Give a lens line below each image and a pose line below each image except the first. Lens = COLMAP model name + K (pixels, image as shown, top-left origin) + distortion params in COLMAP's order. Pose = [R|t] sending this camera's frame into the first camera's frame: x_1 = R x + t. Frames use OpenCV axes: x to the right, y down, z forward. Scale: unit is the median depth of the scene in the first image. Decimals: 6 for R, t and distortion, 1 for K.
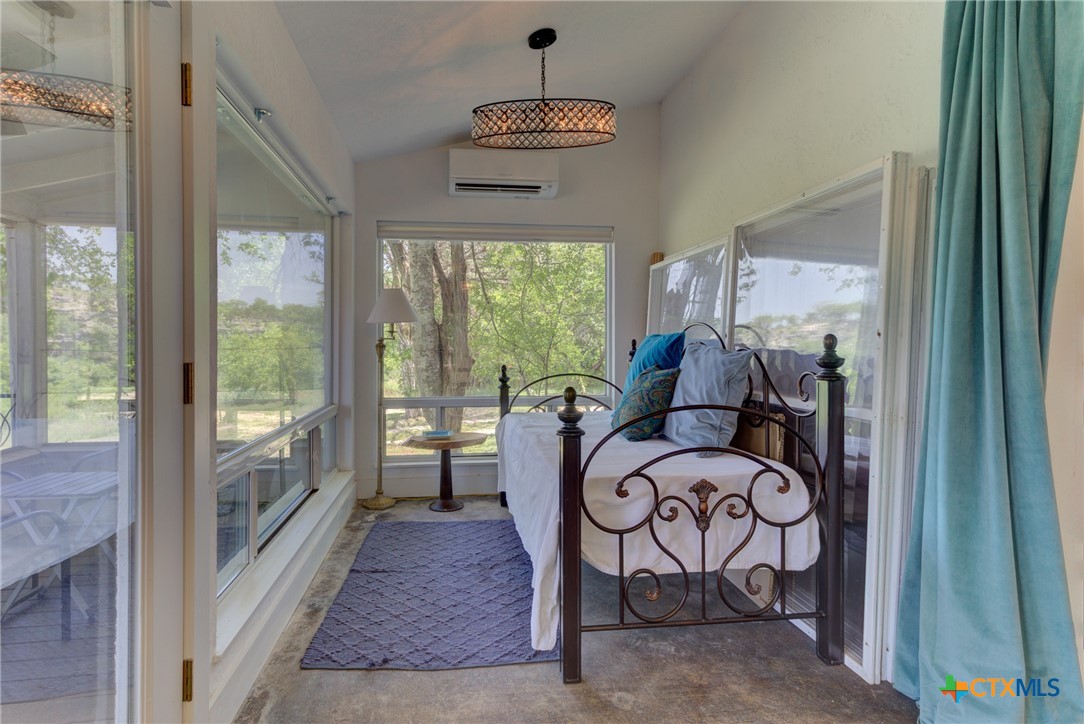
lens RADIAL K [[538.9, 0, 509.7], [0, 538.9, 352.2], [0, 0, 1]] dist [0.006379, 0.001550]
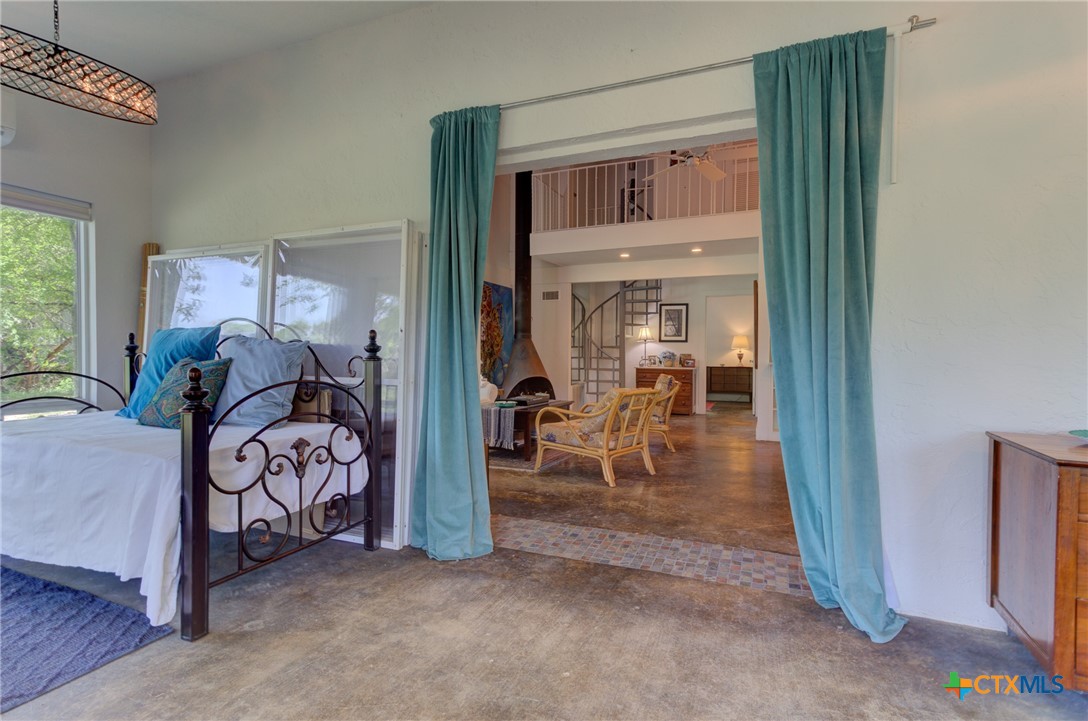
lens RADIAL K [[532.7, 0, 544.0], [0, 532.7, 360.5], [0, 0, 1]] dist [-0.000077, -0.000377]
pose [[0.491241, -0.007534, 0.870991, -0.463866], [0.004001, 0.999972, 0.006393, 0.044651], [-0.871015, 0.000344, 0.491257, -0.134295]]
